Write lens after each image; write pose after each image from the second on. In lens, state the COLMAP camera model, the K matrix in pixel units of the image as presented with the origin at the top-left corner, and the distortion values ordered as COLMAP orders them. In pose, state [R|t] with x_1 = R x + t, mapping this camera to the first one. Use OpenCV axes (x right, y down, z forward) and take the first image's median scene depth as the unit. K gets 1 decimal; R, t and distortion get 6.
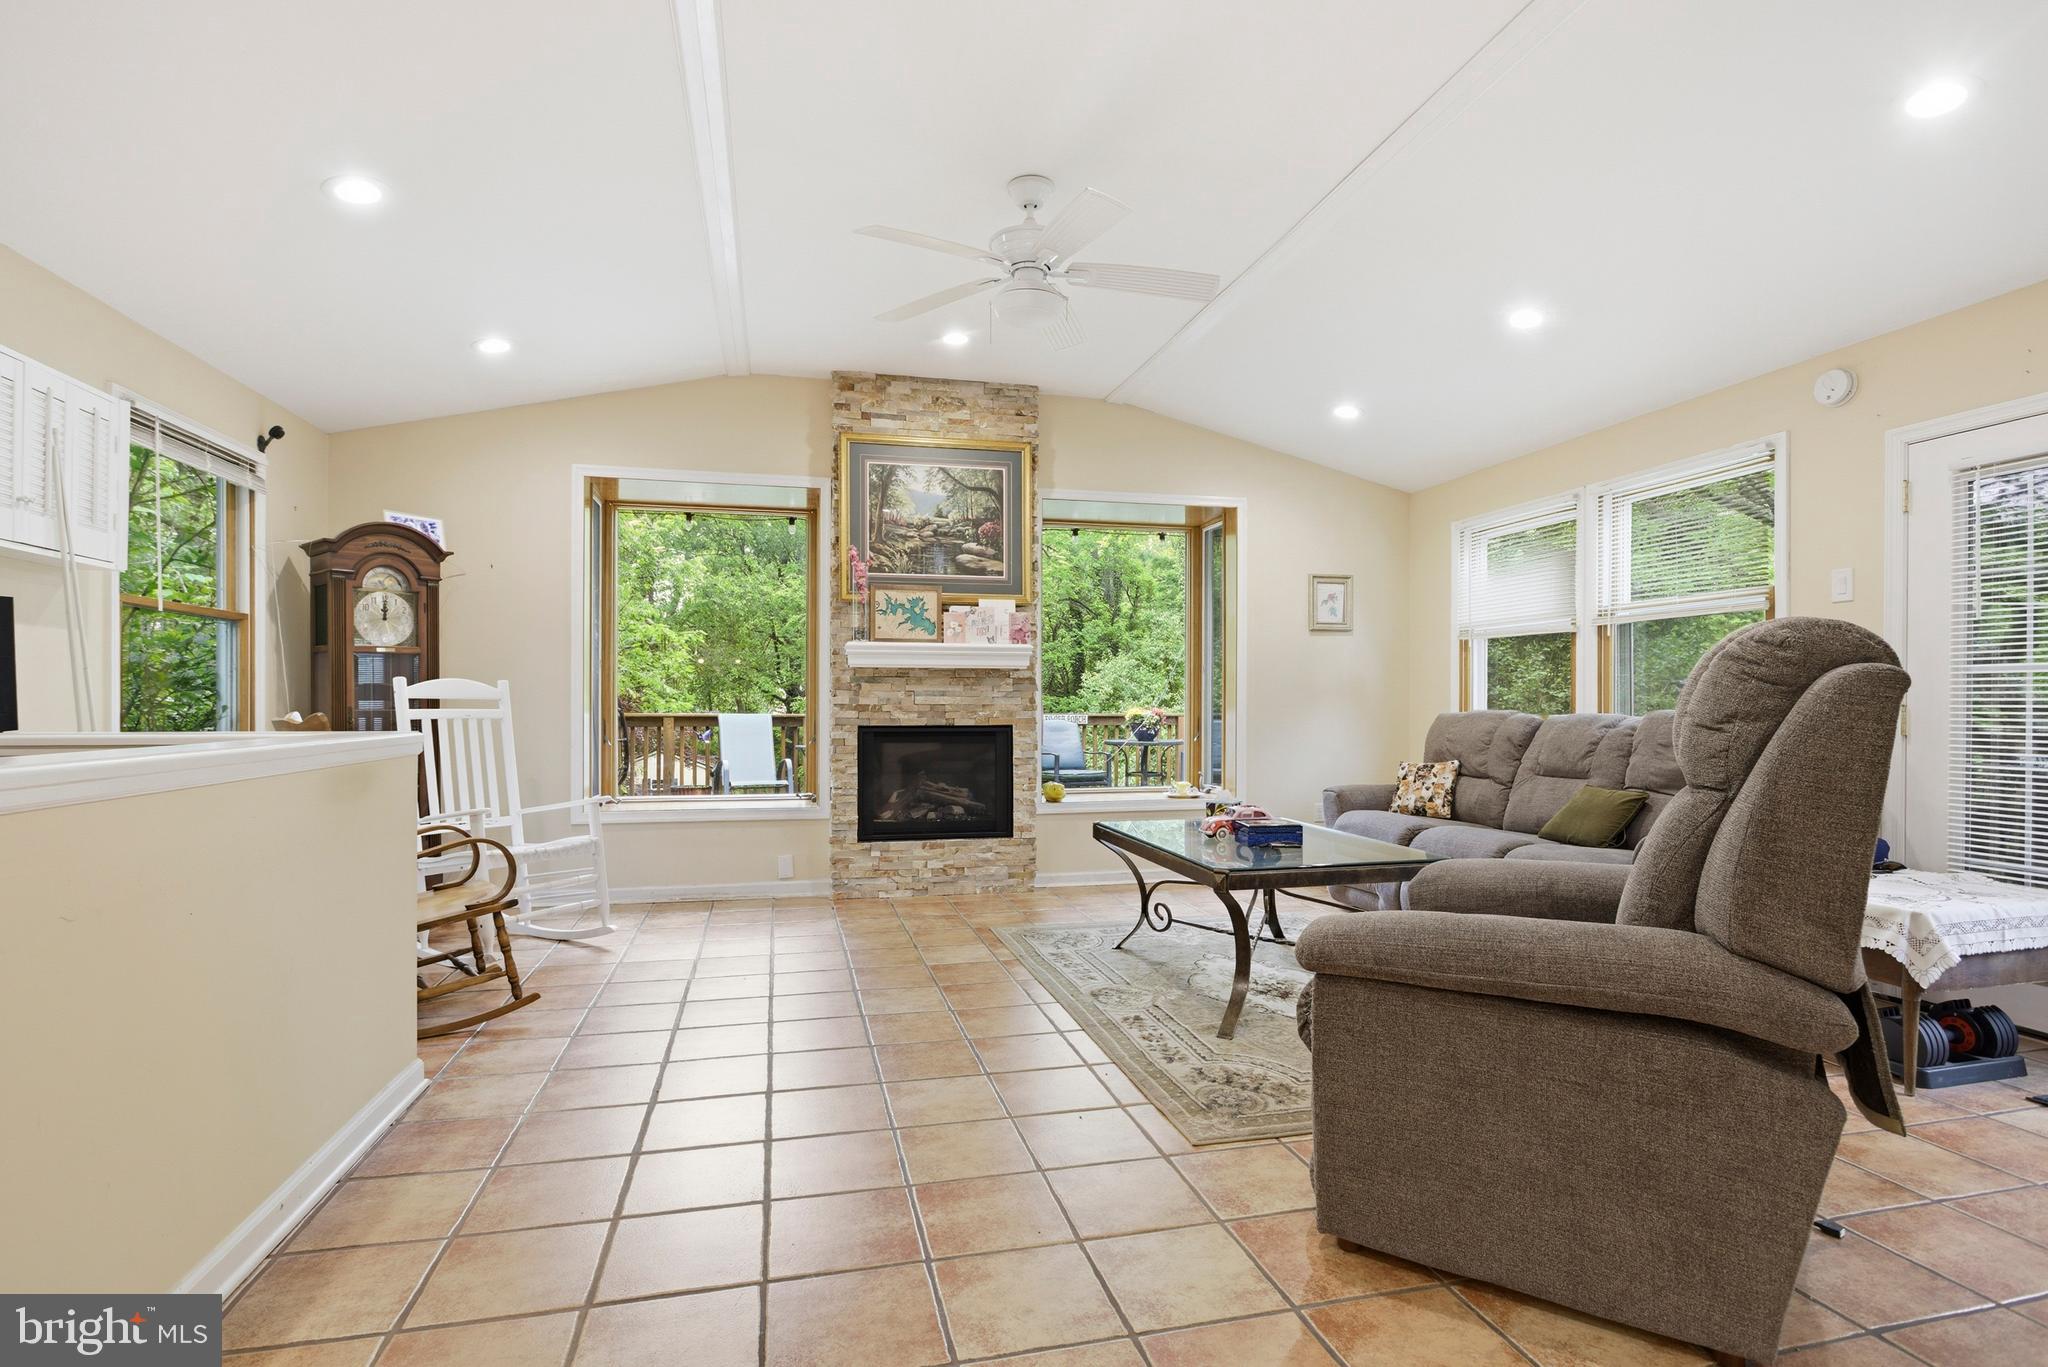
lens RADIAL K [[992.0, 0, 1023.3], [0, 992.0, 697.6], [0, 0, 1]] dist [0.001742, 0.000090]
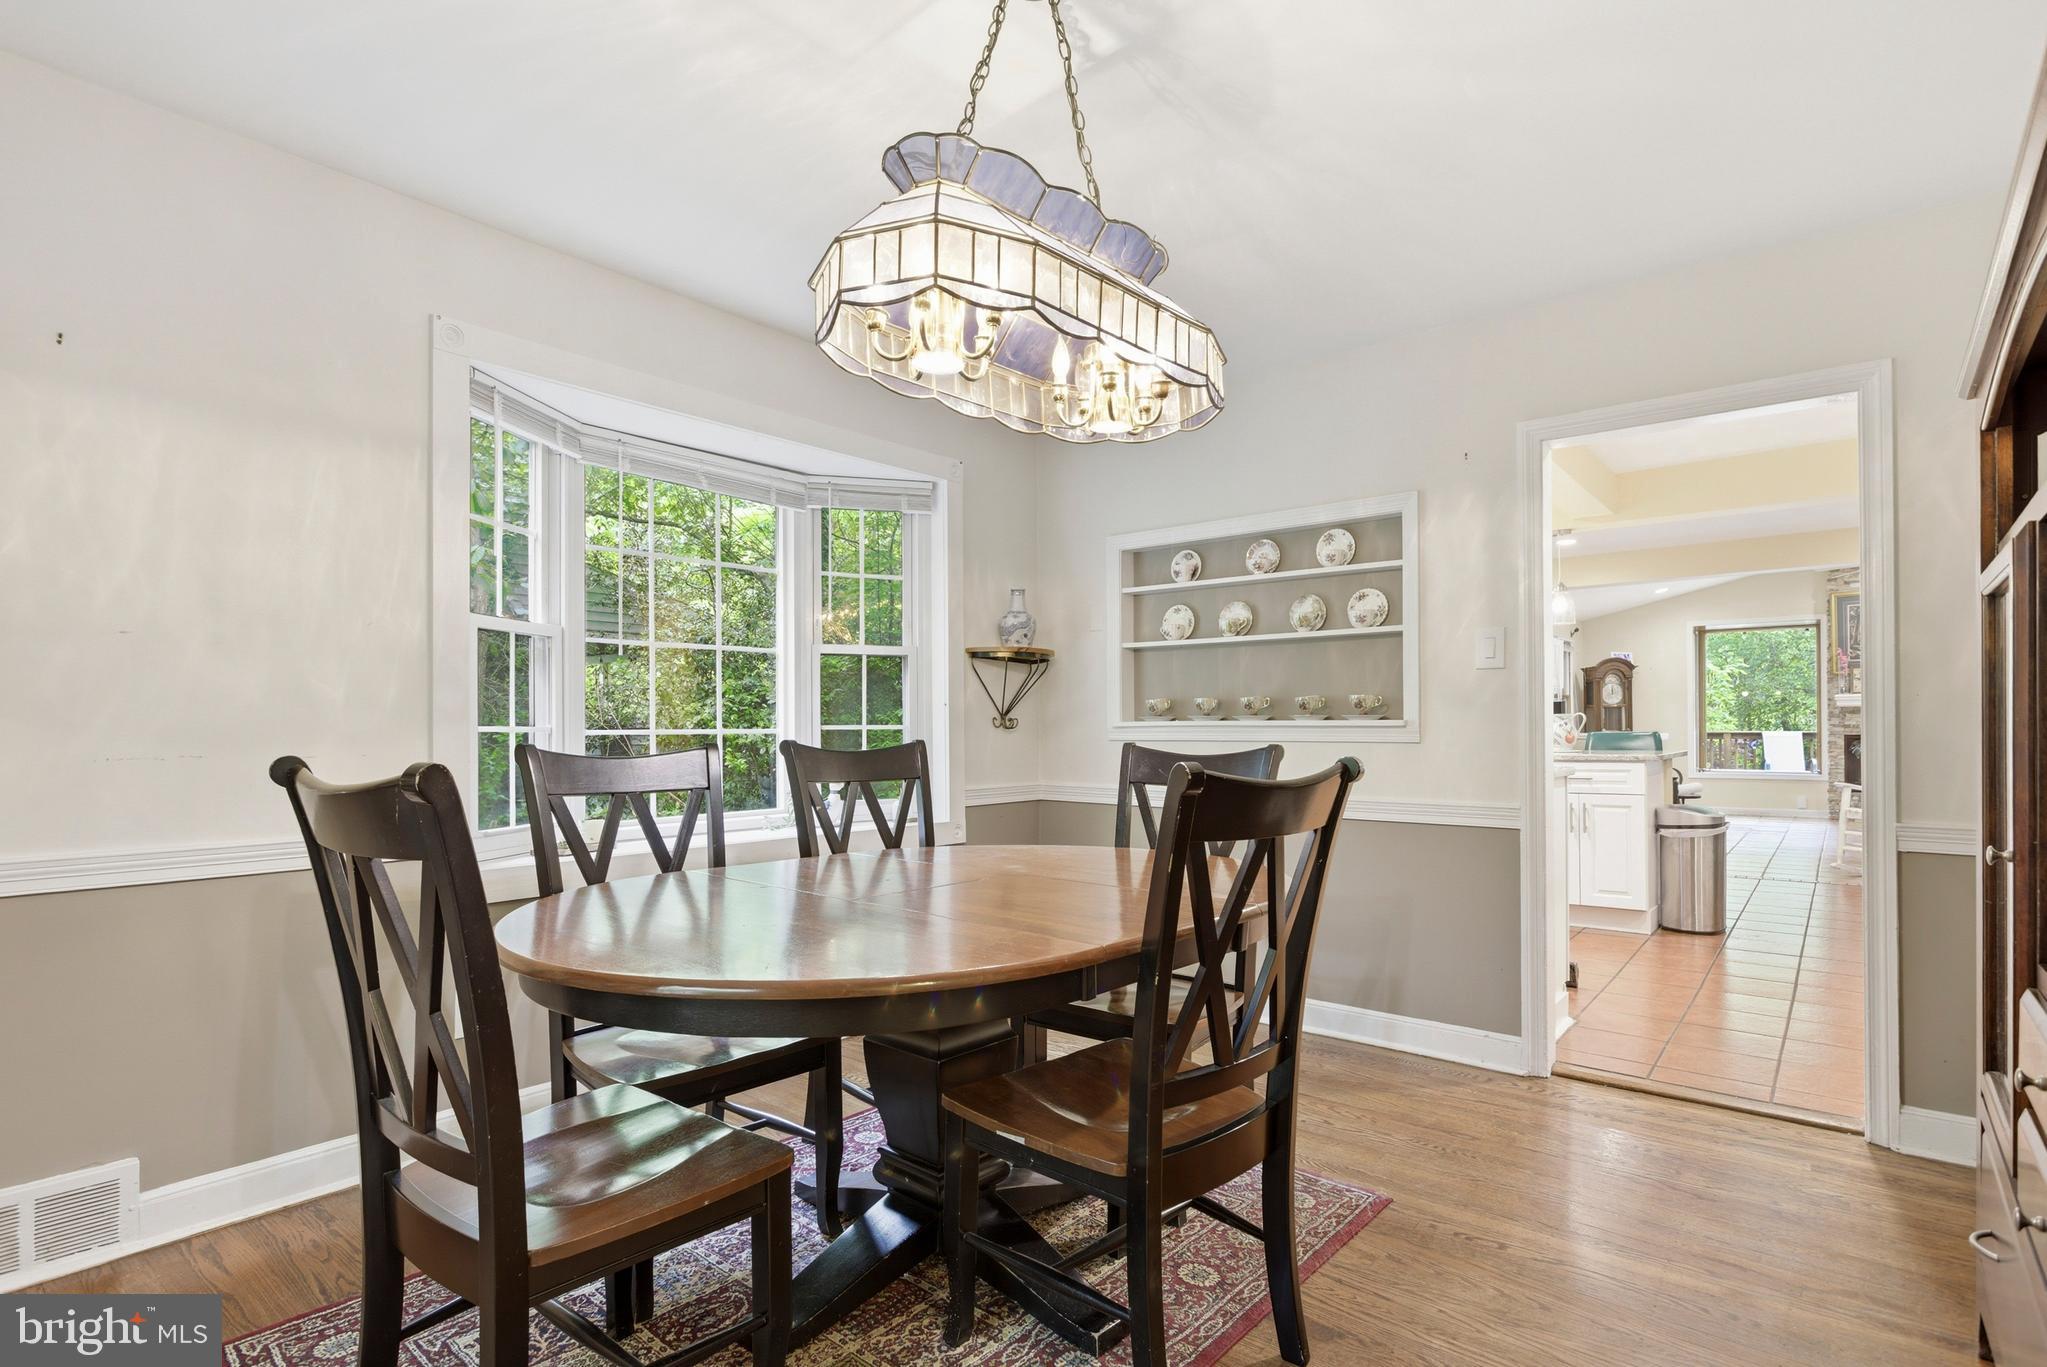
lens RADIAL K [[991.5, 0, 1025.0], [0, 991.5, 722.2], [0, 0, 1]] dist [0.001742, 0.000090]
pose [[0.591052, -0.007484, -0.806598, 0.484293], [0.010899, 0.999940, -0.001292, -0.013783], [0.806560, -0.008027, 0.591098, -1.563613]]
